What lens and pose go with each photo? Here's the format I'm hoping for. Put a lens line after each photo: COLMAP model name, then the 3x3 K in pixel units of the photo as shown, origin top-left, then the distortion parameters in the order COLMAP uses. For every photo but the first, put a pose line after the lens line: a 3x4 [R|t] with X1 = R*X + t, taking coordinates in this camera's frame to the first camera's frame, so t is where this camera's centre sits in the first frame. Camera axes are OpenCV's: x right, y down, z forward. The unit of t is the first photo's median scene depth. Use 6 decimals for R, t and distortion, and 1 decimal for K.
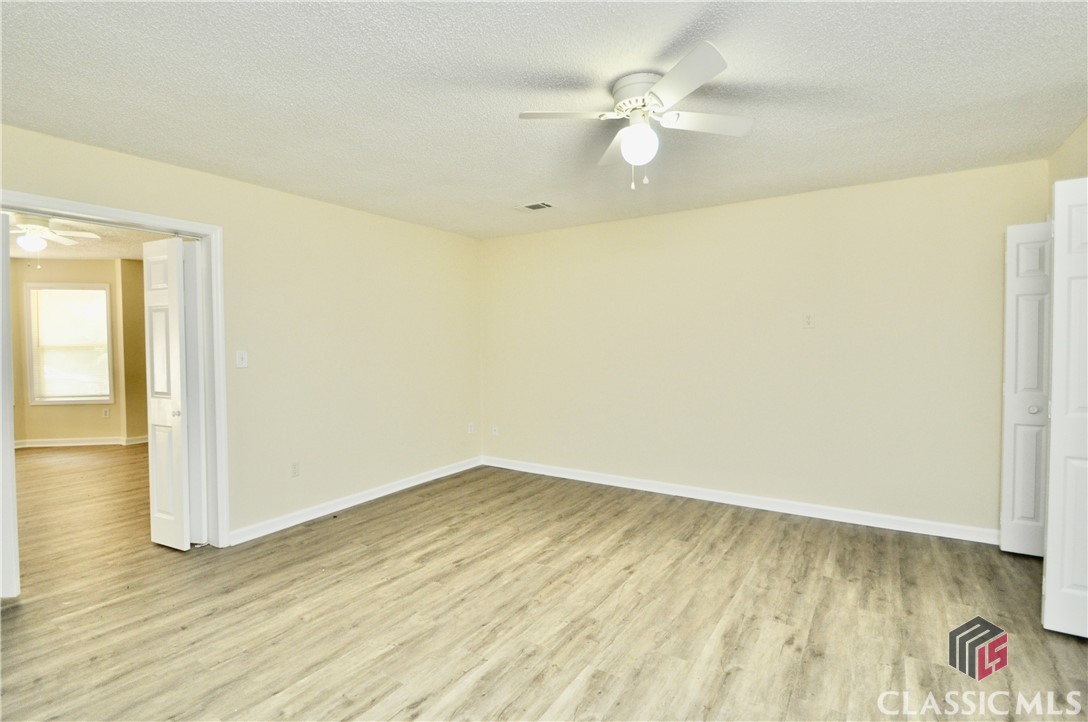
lens RADIAL K [[474.9, 0, 539.7], [0, 474.9, 362.2], [0, 0, 1]] dist [0.009130, -0.013970]
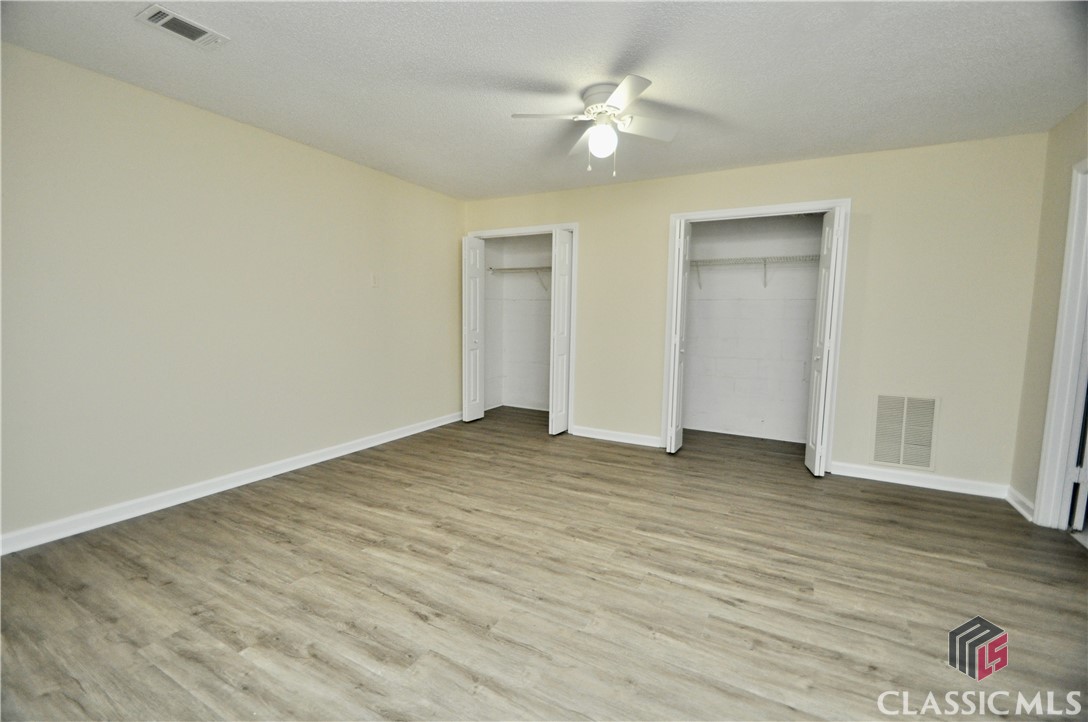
lens RADIAL K [[474.9, 0, 536.2], [0, 474.9, 360.1], [0, 0, 1]] dist [0.009130, -0.013970]
pose [[-0.025005, -0.091877, 0.995456, -0.766664], [0.021070, 0.995498, 0.092410, 0.031512], [-0.999465, 0.023285, -0.022957, 0.863101]]
